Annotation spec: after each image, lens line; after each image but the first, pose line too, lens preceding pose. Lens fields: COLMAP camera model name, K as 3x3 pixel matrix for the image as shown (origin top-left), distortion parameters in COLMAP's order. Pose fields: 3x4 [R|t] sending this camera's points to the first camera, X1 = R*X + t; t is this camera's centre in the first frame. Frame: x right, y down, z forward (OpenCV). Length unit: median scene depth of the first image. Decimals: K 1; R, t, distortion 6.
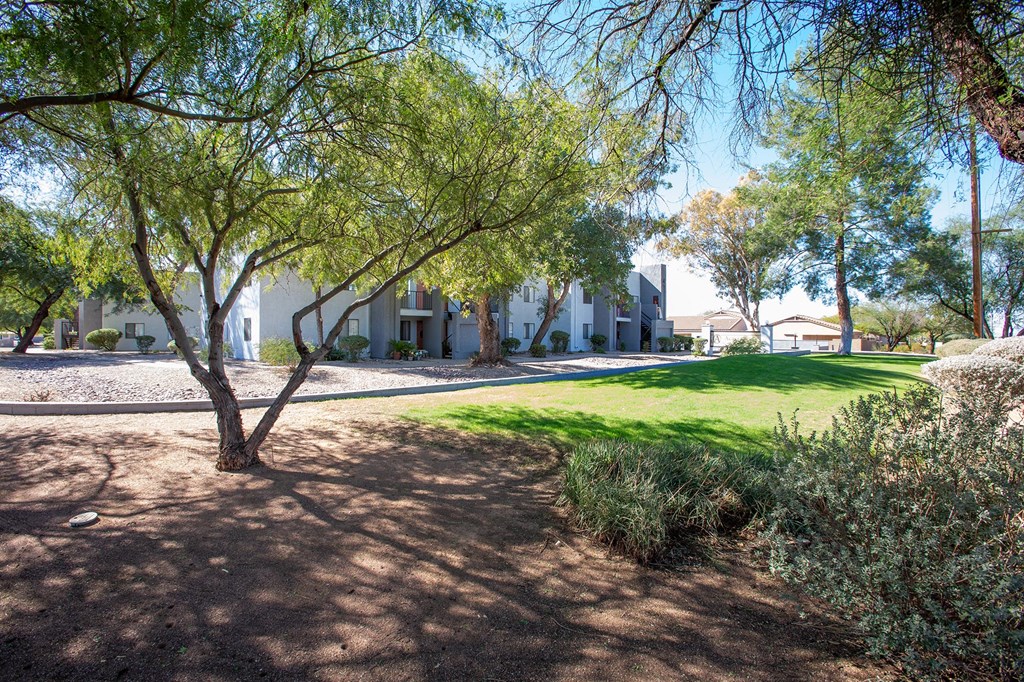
lens RADIAL K [[462.5, 0, 512.0], [0, 462.5, 341.0], [0, 0, 1]] dist [-0.080672, 0.030860]
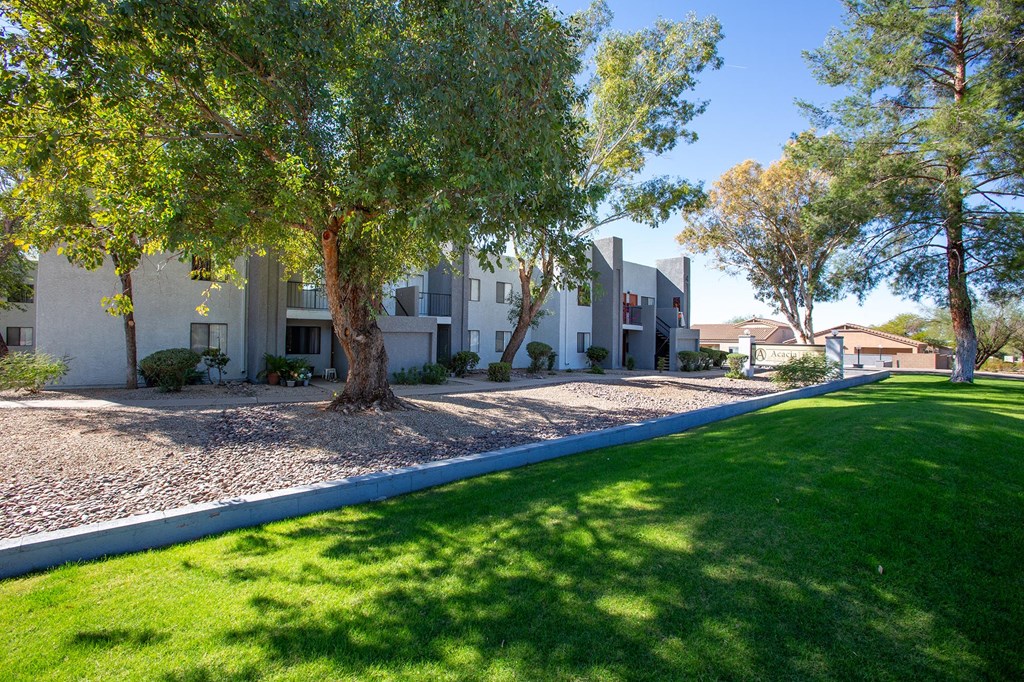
lens RADIAL K [[462.5, 0, 512.0], [0, 462.5, 341.0], [0, 0, 1]] dist [-0.080672, 0.030860]
pose [[0.998786, 0.009202, -0.048399, 0.082837], [-0.009983, 0.999823, -0.015924, -0.010270], [0.048244, 0.016387, 0.998701, 0.241443]]
